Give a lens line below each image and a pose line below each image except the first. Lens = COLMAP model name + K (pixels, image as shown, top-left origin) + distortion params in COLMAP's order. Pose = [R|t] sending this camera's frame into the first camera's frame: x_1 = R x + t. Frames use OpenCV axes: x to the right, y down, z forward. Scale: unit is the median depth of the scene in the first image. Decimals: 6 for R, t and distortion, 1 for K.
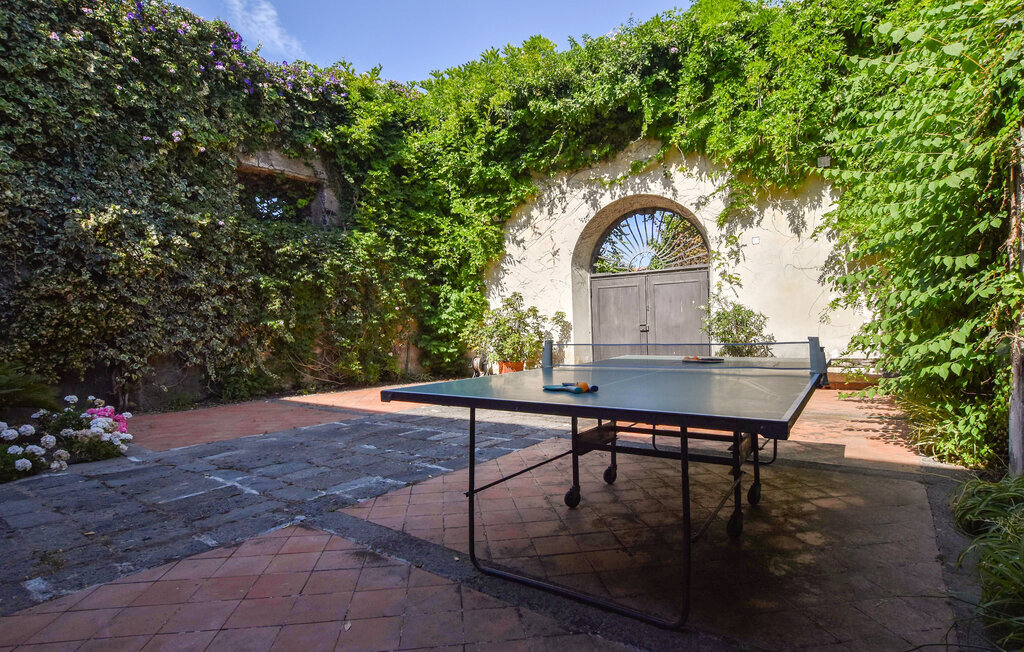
lens RADIAL K [[510.1, 0, 517.6], [0, 510.1, 334.7], [0, 0, 1]] dist [-0.018021, 0.000412]
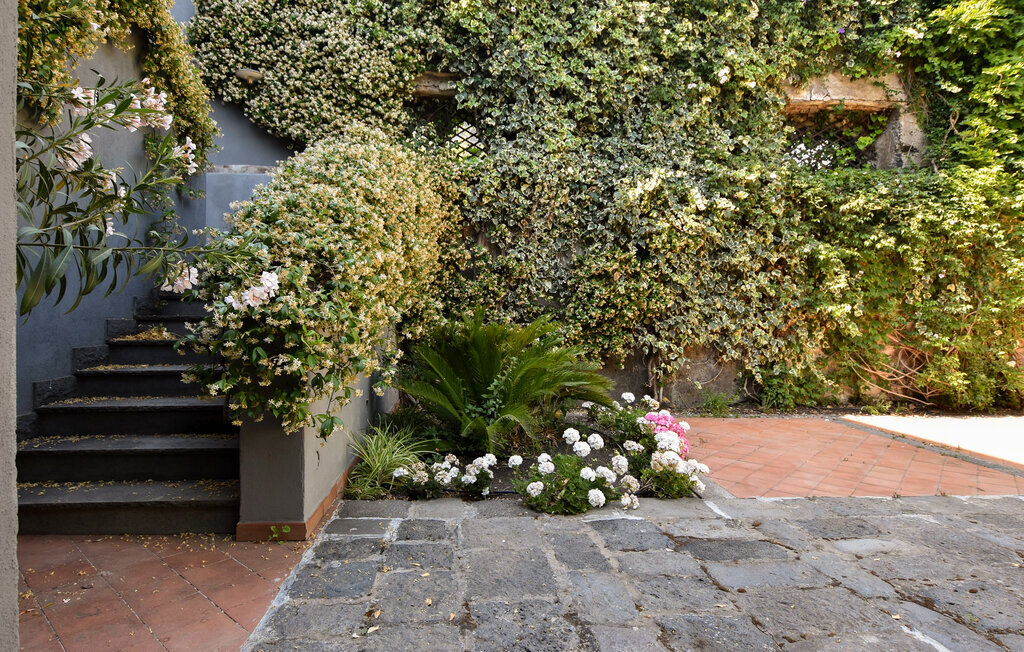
lens RADIAL K [[524.8, 0, 515.7], [0, 524.8, 322.2], [0, 0, 1]] dist [-0.025483, -0.000147]
pose [[0.657861, 0.034442, -0.752351, -0.224324], [-0.036795, 0.999231, 0.013570, 0.002462], [0.752240, 0.018755, 0.658622, 0.184236]]
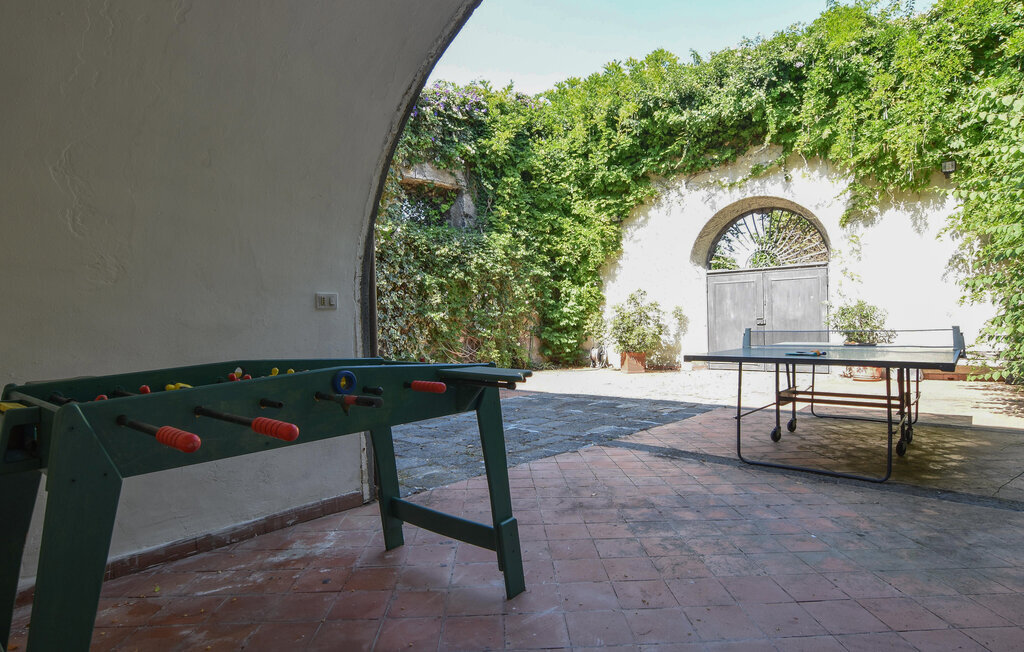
lens RADIAL K [[558.2, 0, 512.0], [0, 558.2, 326.0], [0, 0, 1]] dist [-0.012810, 0.002887]
pose [[0.994240, 0.007352, -0.106922, -0.168435], [-0.007929, 0.999956, -0.004979, 0.006778], [0.106880, 0.005798, 0.994255, -0.238600]]
